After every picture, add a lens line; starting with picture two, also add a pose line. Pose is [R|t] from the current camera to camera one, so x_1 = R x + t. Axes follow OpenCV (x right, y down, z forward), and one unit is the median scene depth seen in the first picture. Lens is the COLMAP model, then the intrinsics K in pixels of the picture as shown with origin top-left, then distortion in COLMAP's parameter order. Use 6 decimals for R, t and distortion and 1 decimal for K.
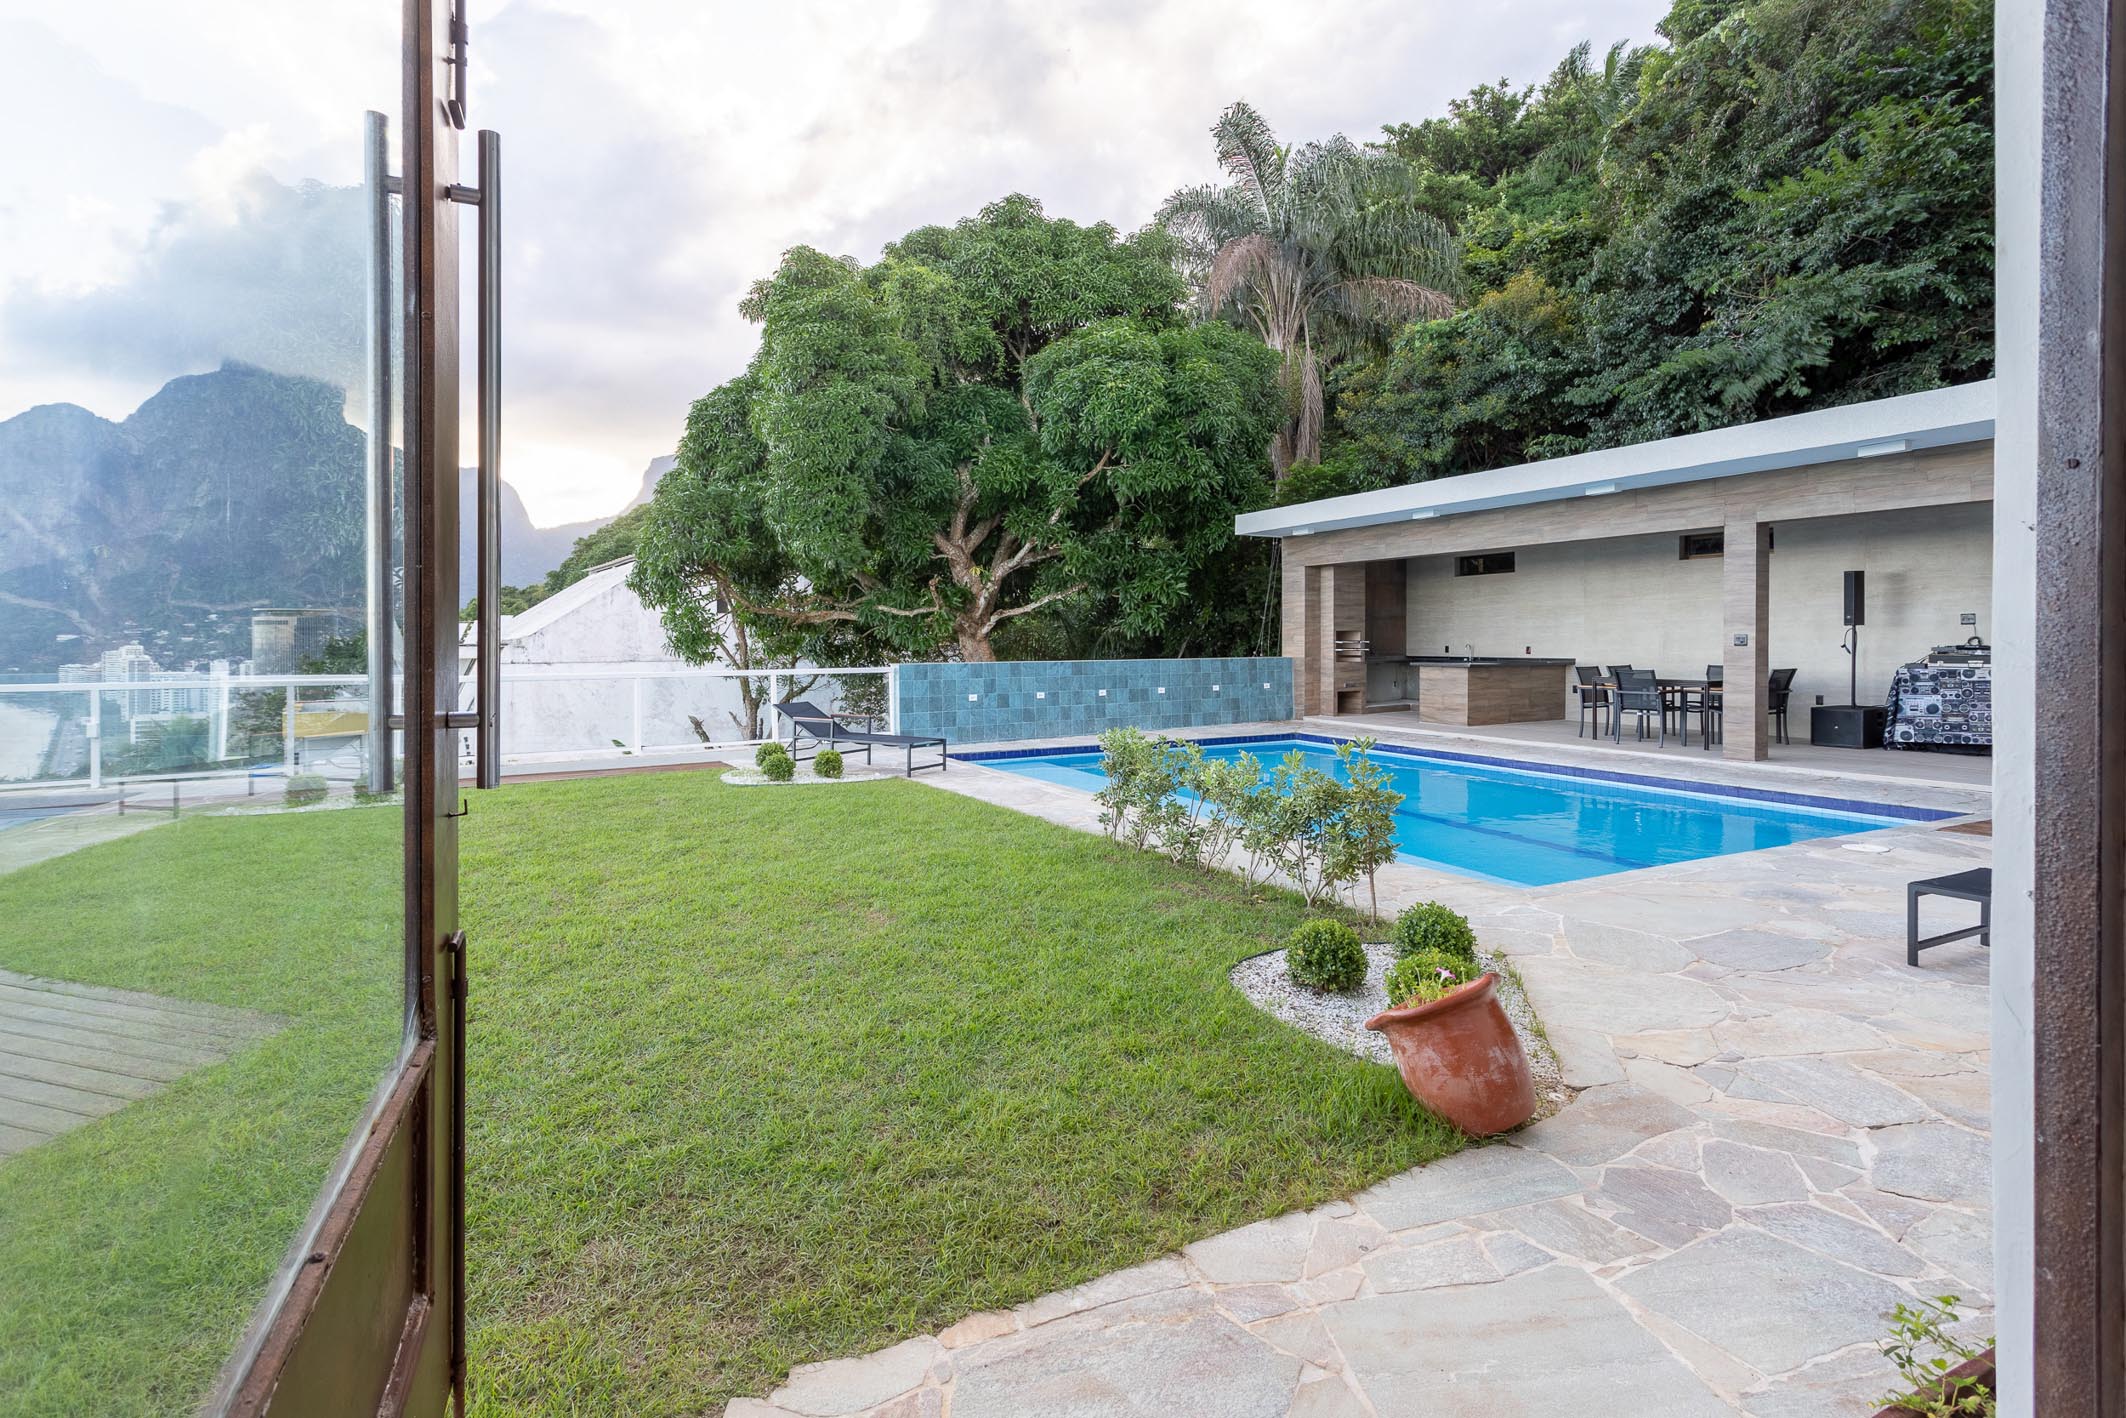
lens RADIAL K [[1033.5, 0, 1059.8], [0, 1033.5, 671.9], [0, 0, 1]] dist [0.000746, 0.000856]
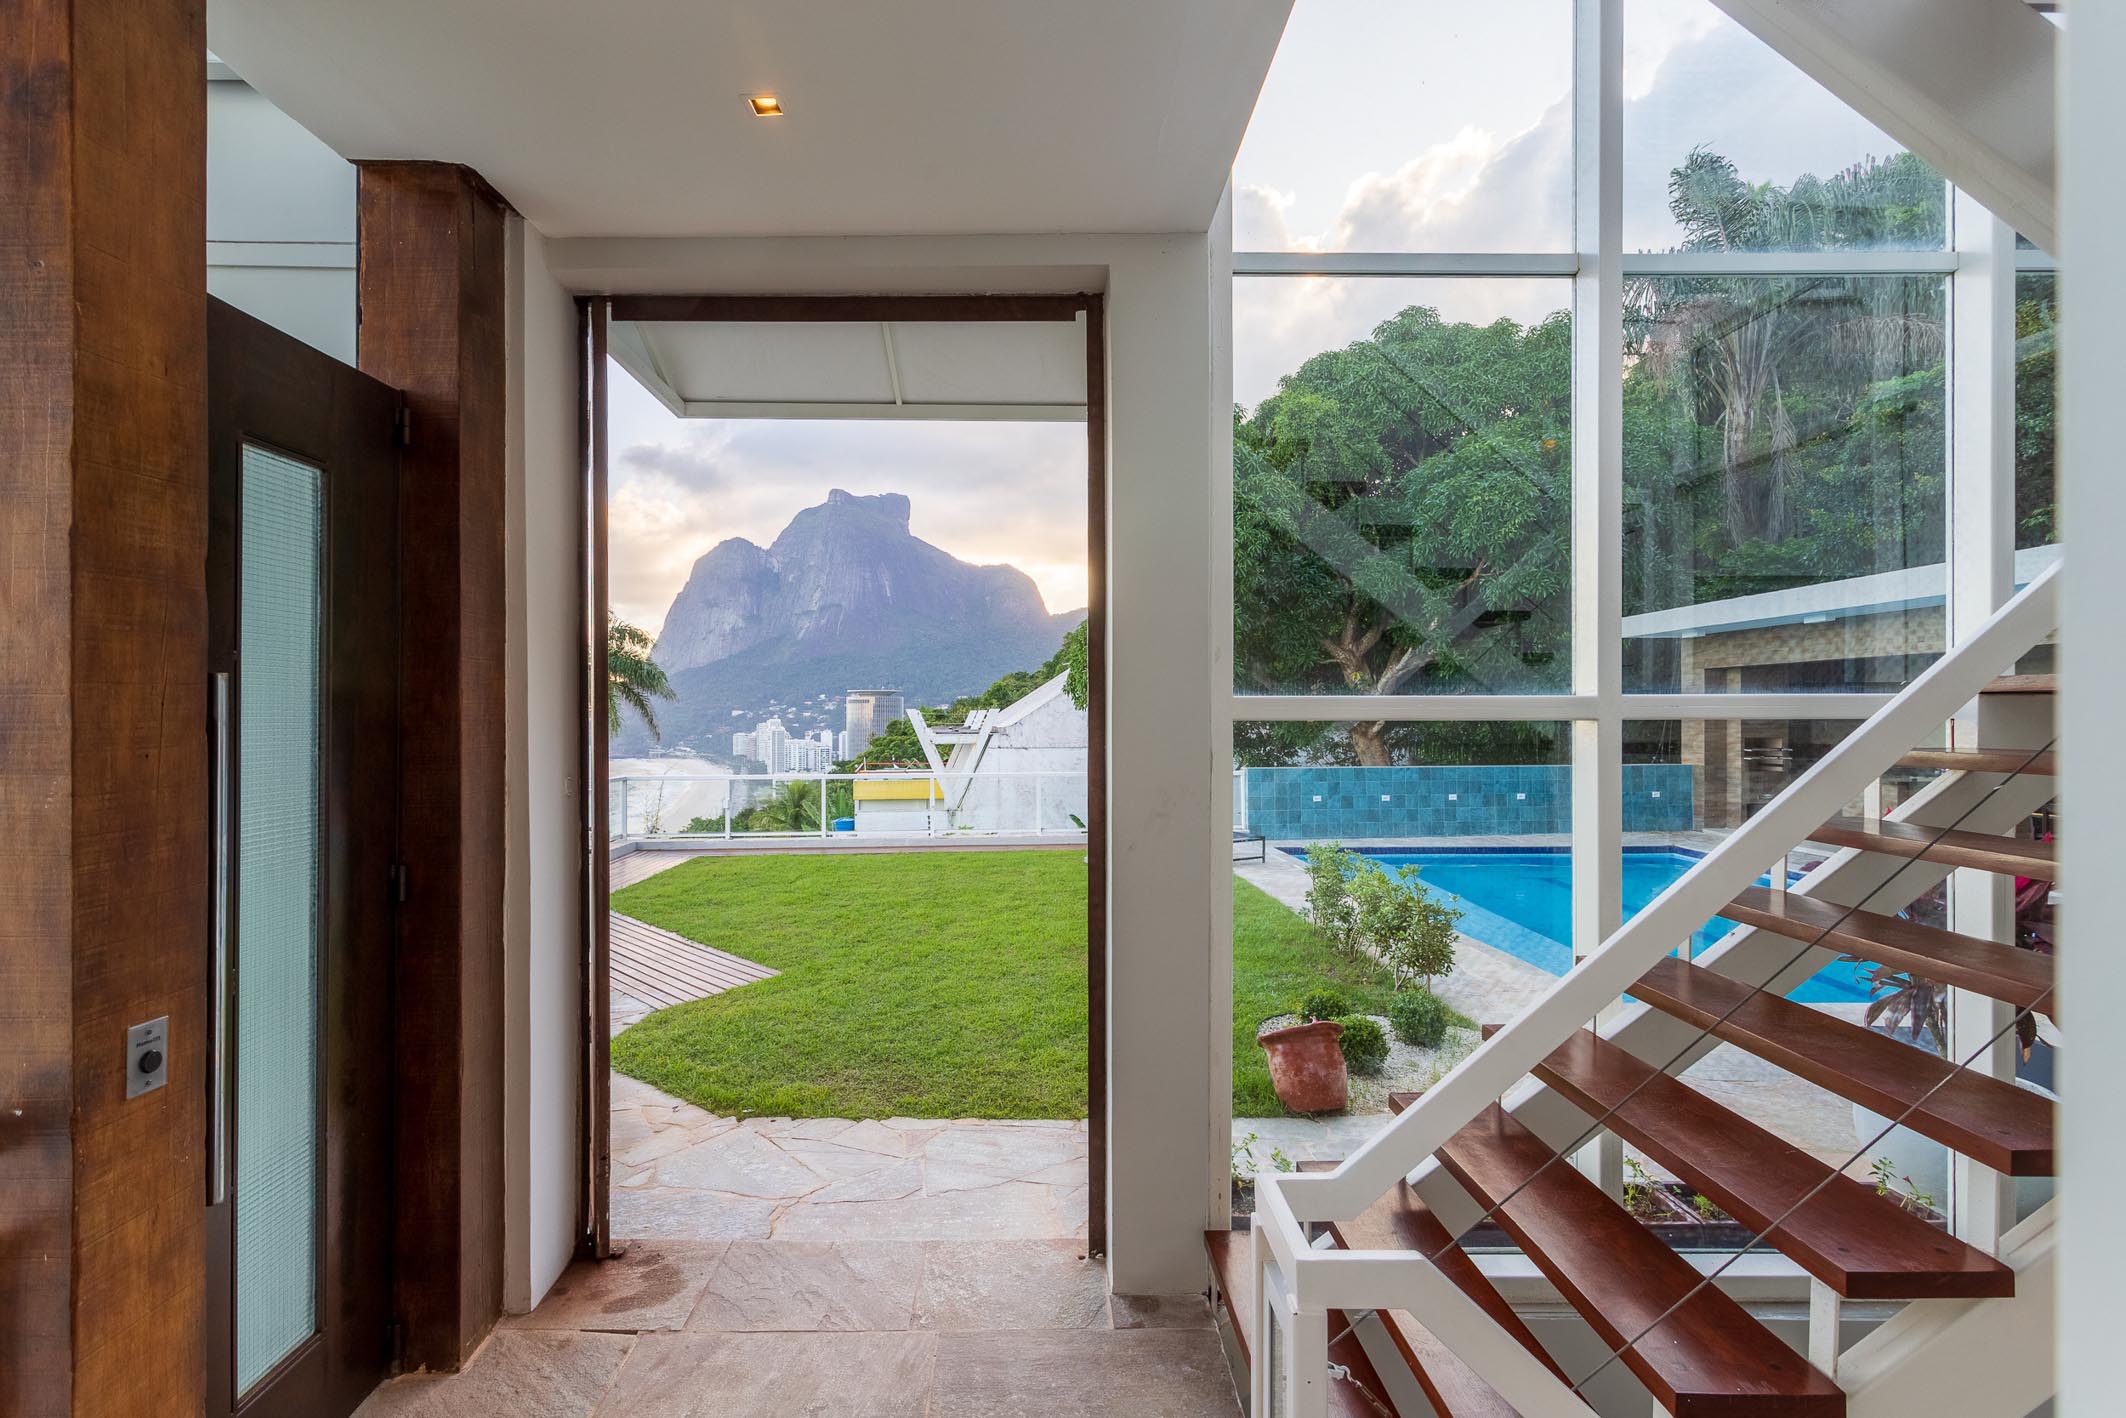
lens RADIAL K [[1031.7, 0, 1039.4], [0, 1031.7, 725.3], [0, 0, 1]] dist [0.016898, 0.000436]
pose [[0.887359, 0.005459, -0.461047, 0.146224], [-0.015124, 0.999736, -0.017270, -0.027316], [0.460831, 0.022297, 0.887208, -0.129643]]
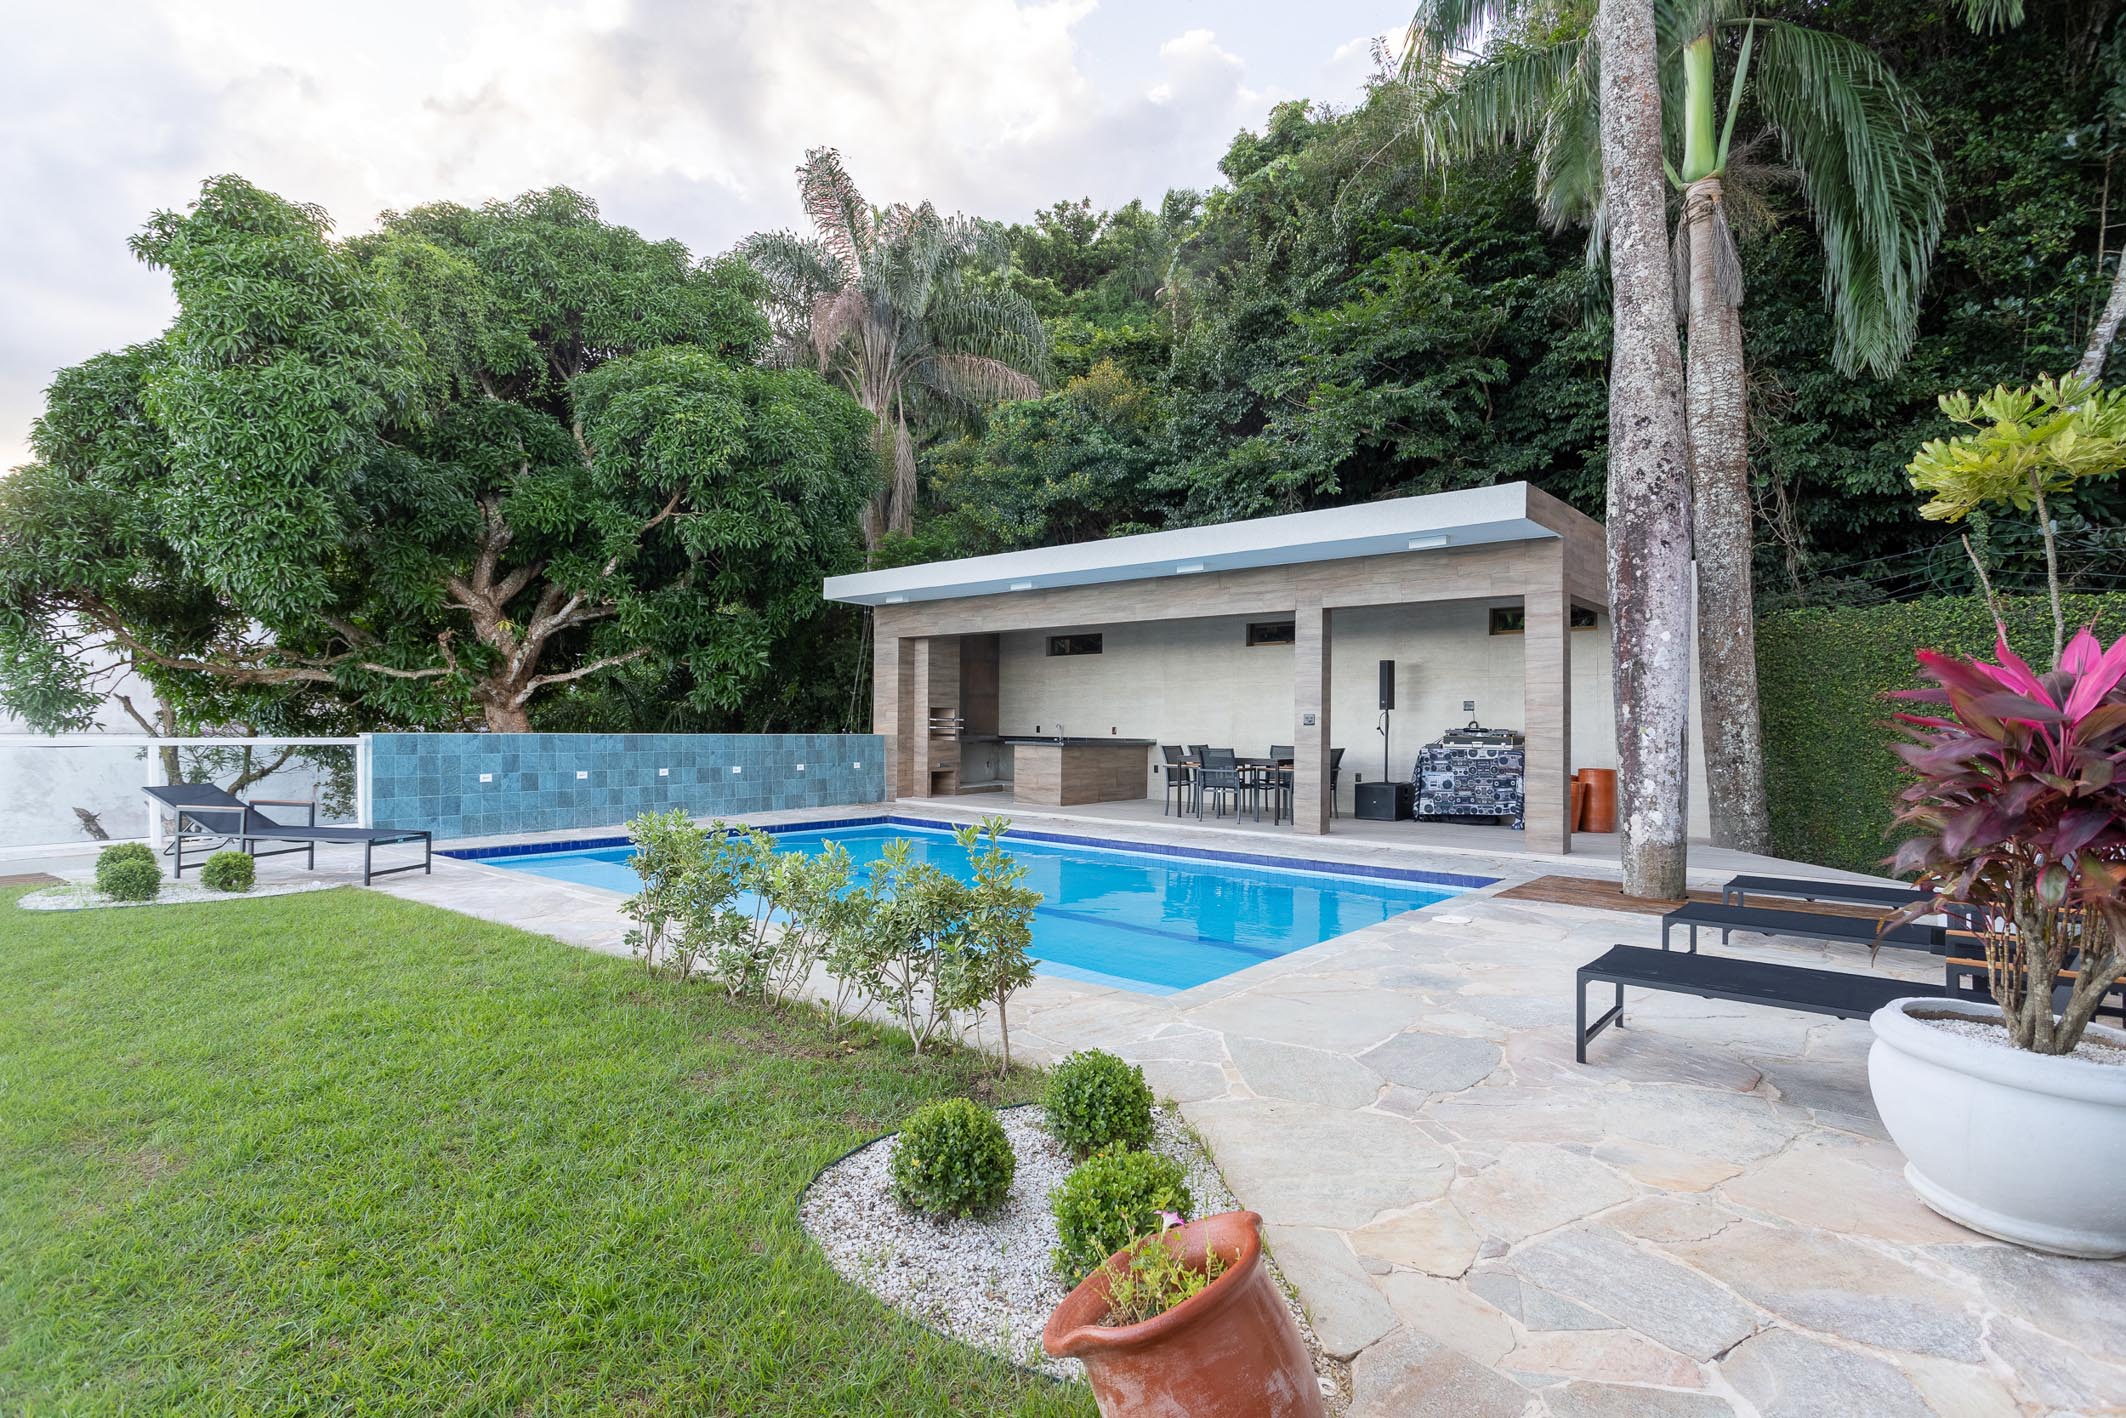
lens RADIAL K [[1024.0, 0, 1054.0], [0, 1024.0, 739.7], [0, 0, 1]] dist [0.004899, 0.001260]
pose [[0.925260, 0.010923, 0.379176, 0.017644], [-0.004654, 0.999837, -0.017446, 0.006208], [-0.379304, 0.014377, 0.925160, 0.095199]]
